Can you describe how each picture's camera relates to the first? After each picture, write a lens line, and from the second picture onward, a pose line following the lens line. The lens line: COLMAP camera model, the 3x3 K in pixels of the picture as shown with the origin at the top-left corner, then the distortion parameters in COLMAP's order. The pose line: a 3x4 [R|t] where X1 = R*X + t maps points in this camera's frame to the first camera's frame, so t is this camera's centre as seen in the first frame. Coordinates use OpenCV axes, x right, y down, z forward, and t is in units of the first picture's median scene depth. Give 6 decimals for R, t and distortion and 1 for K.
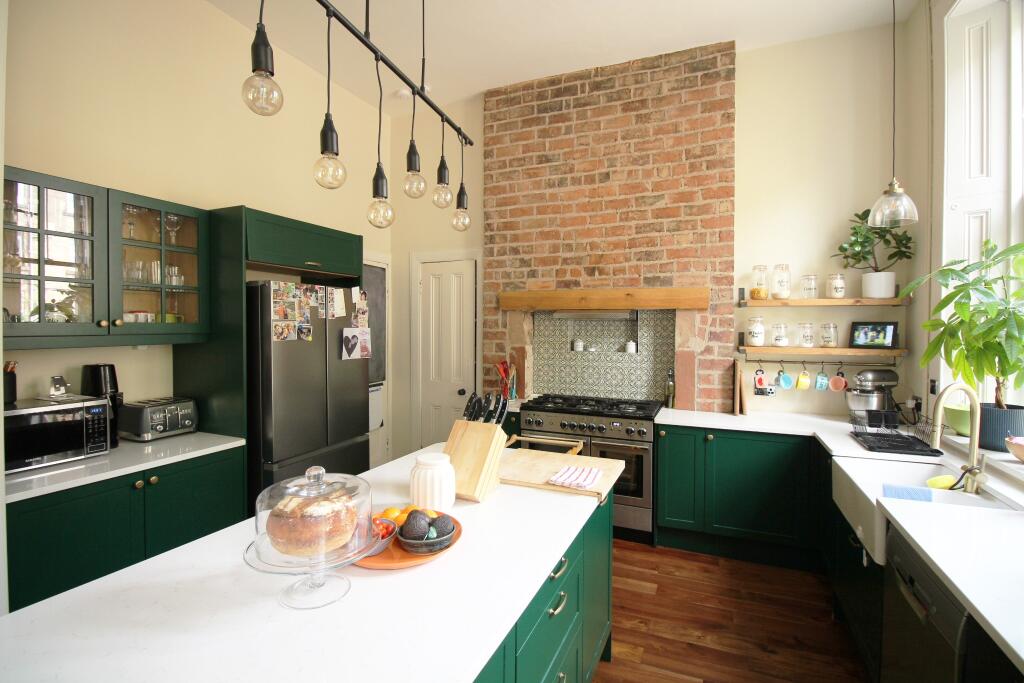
lens RADIAL K [[490.6, 0, 511.0], [0, 490.6, 340.2], [0, 0, 1]] dist [-0.000622, -0.000757]
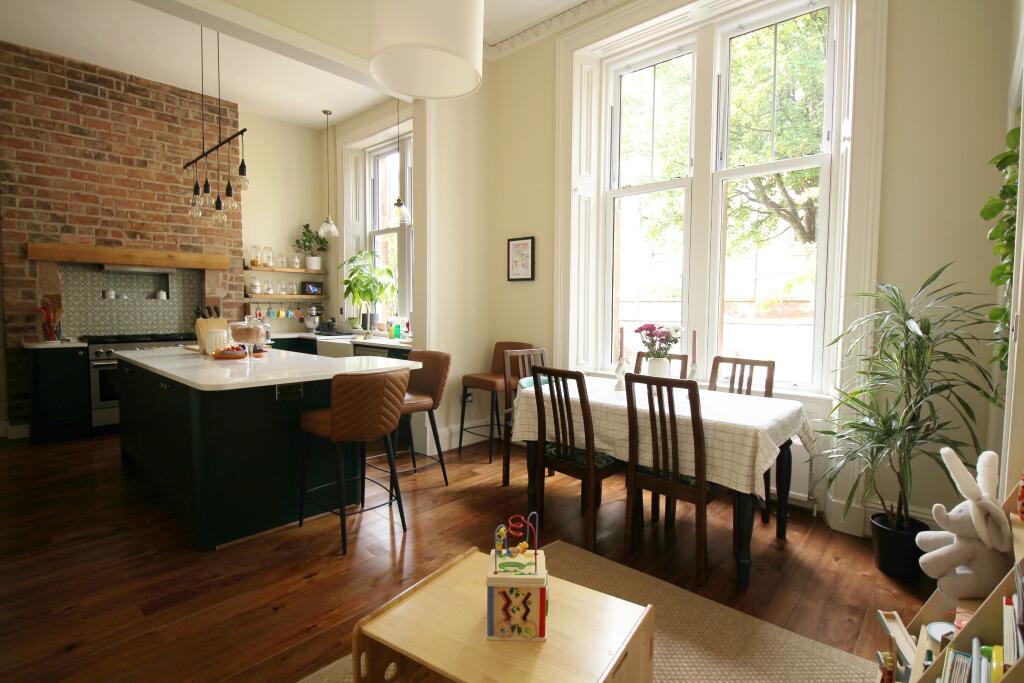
lens RADIAL K [[521.7, 0, 510.9], [0, 521.7, 337.4], [0, 0, 1]] dist [-0.006219, -0.001421]
pose [[0.360989, -0.058473, 0.930735, -0.753879], [0.015580, 0.998271, 0.056674, 0.064565], [-0.932440, -0.005958, 0.361276, -0.407093]]
